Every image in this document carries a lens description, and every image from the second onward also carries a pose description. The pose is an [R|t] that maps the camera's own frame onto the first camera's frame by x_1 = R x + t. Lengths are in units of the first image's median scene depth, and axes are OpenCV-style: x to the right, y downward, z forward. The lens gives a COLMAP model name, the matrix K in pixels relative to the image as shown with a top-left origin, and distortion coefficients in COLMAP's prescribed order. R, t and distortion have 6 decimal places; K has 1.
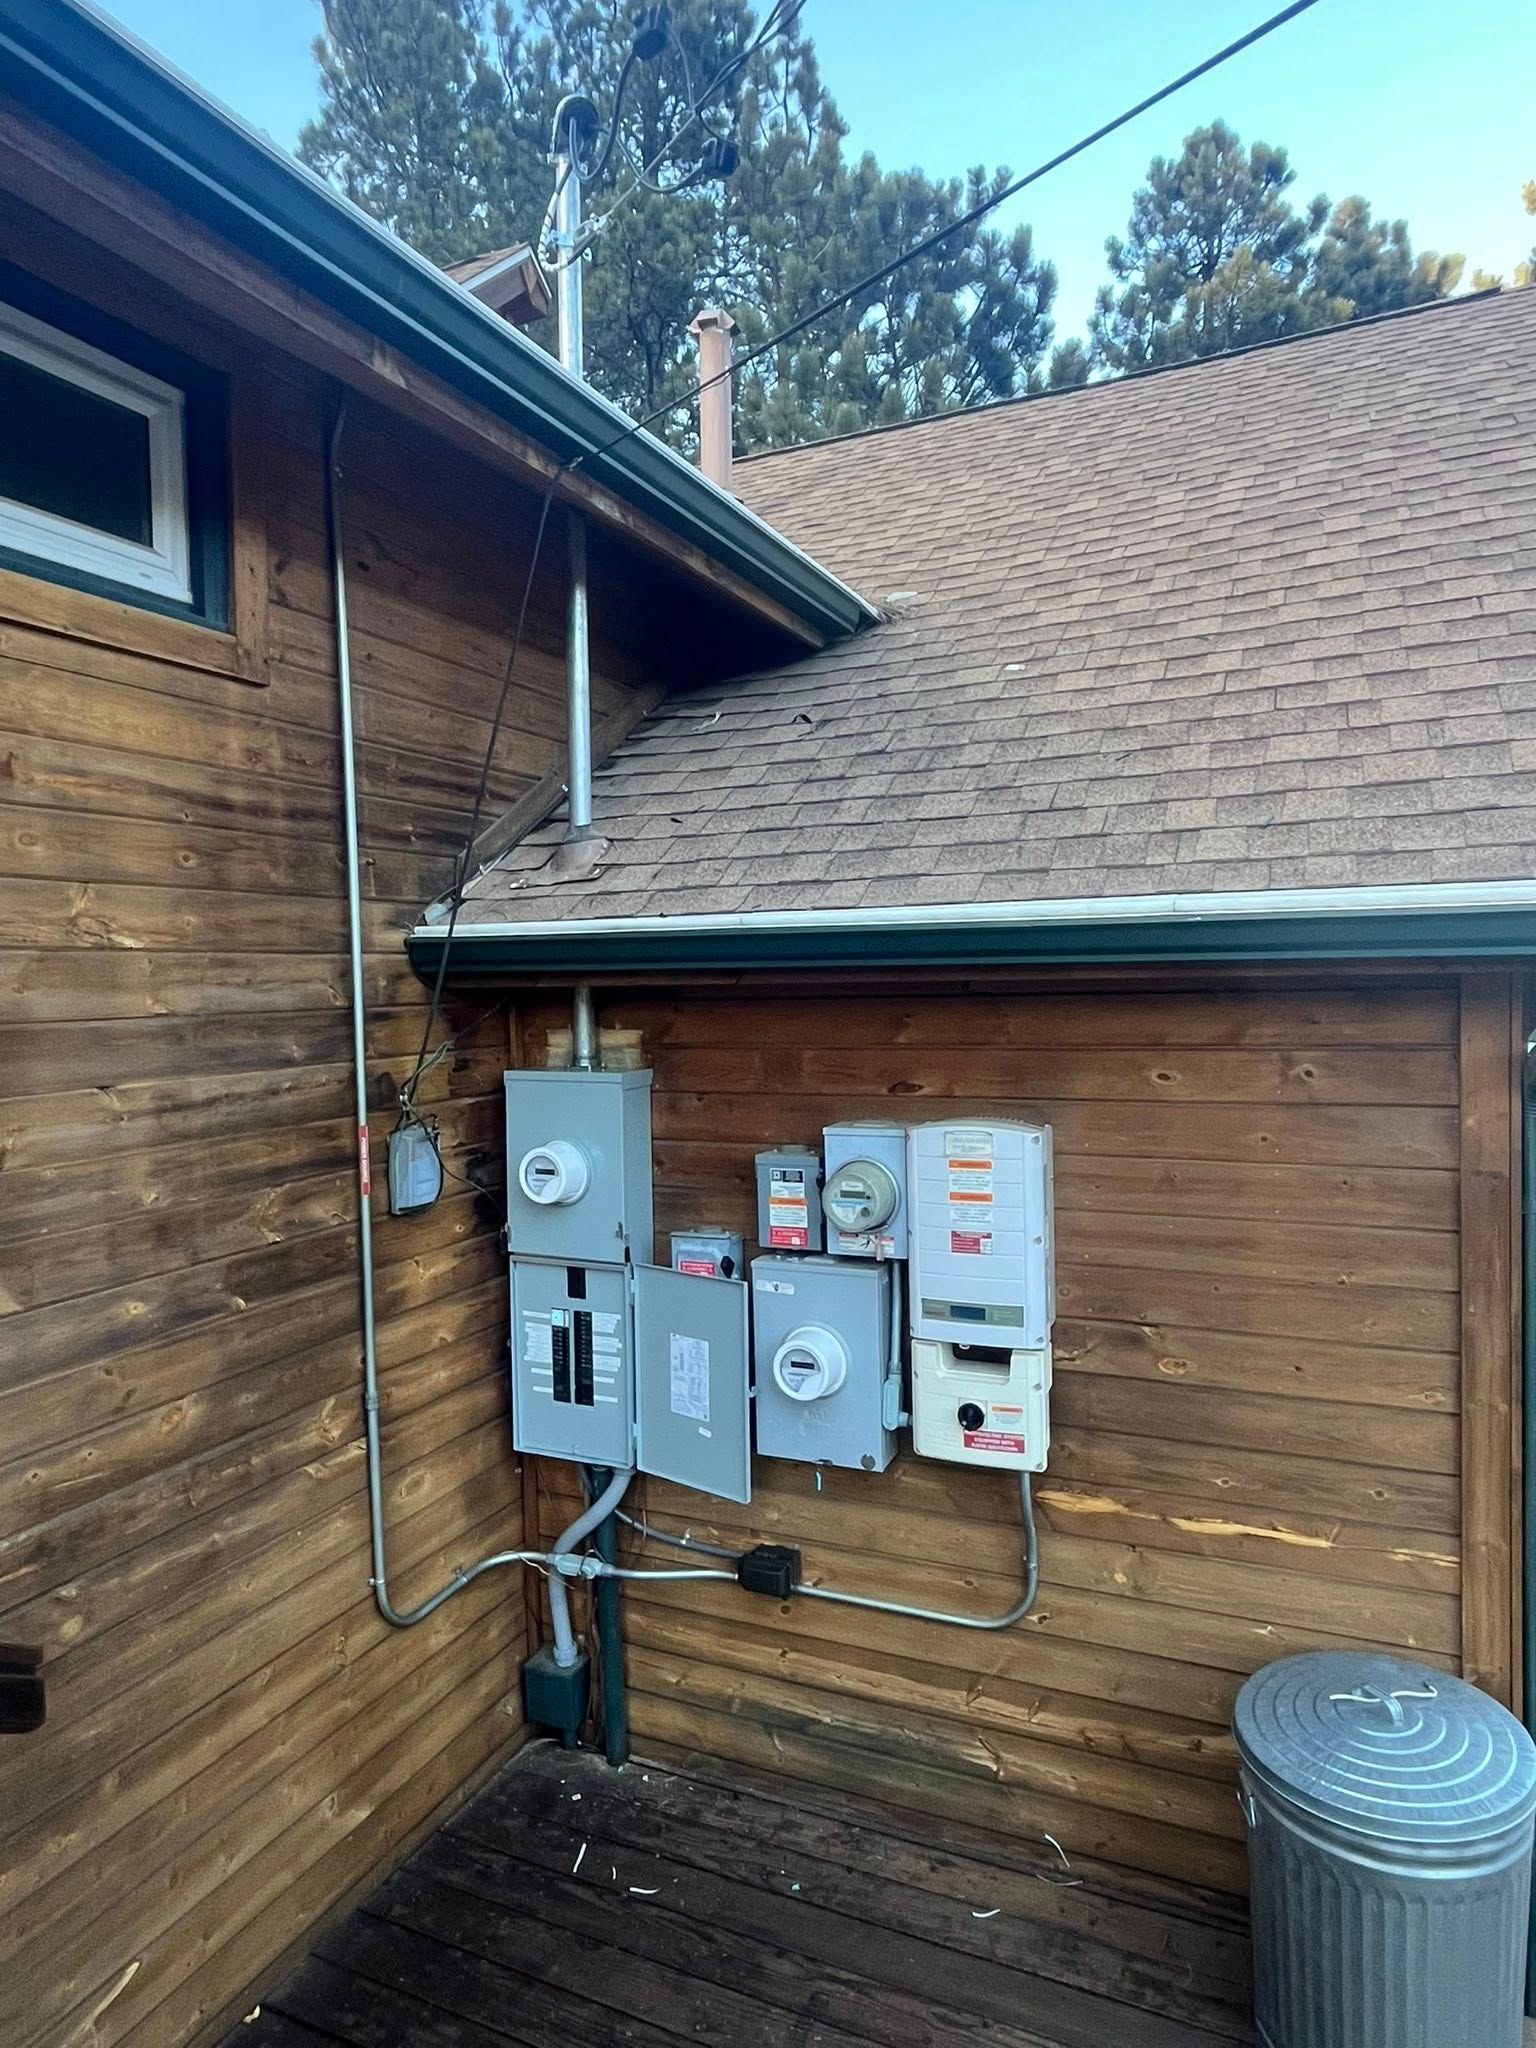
lens RADIAL K [[1224.9, 0, 766.7], [0, 1224.9, 1019.6], [0, 0, 1]] dist [0.001086, 0.002658]
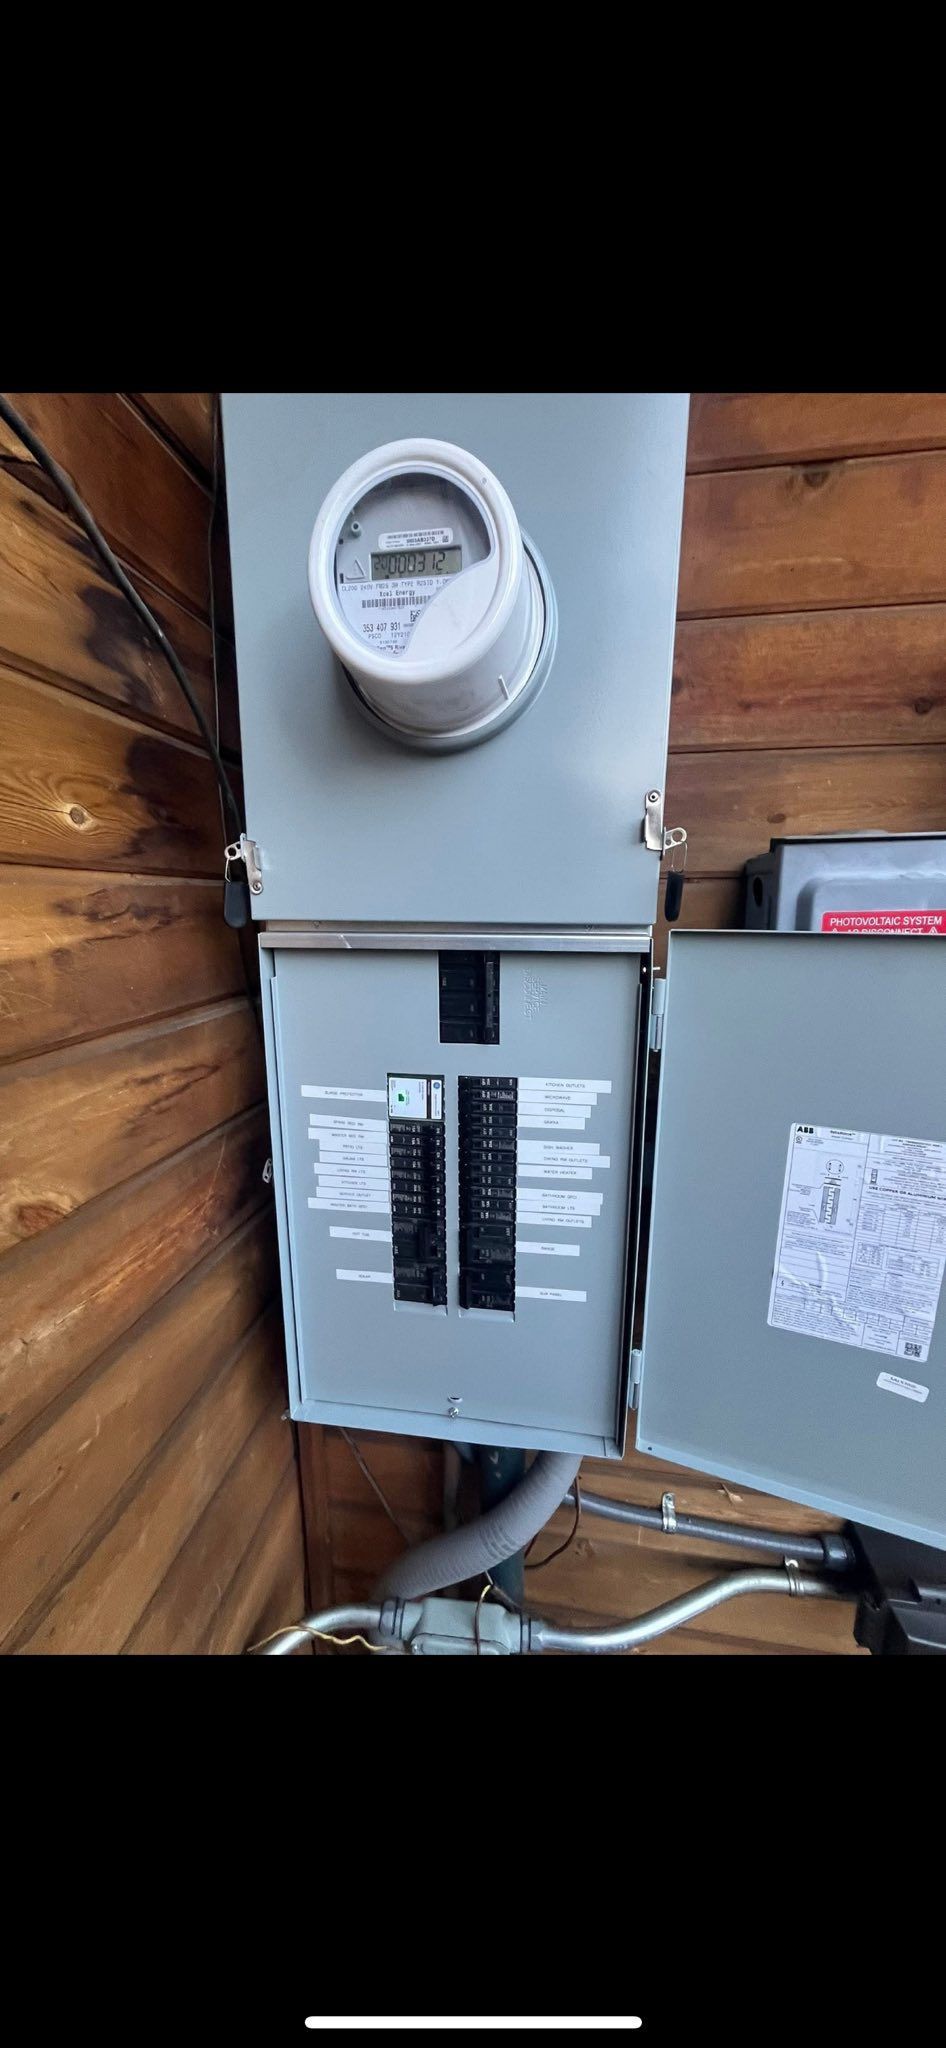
lens RADIAL K [[589.0, 0, 477.3], [0, 589.0, 1018.4], [0, 0, 1]] dist [-0.012096, -0.000039]
pose [[0.963317, -0.035223, 0.266044, -0.207209], [-0.006818, 0.987817, 0.155467, 0.202686], [-0.268279, -0.151578, 0.951342, 0.875156]]
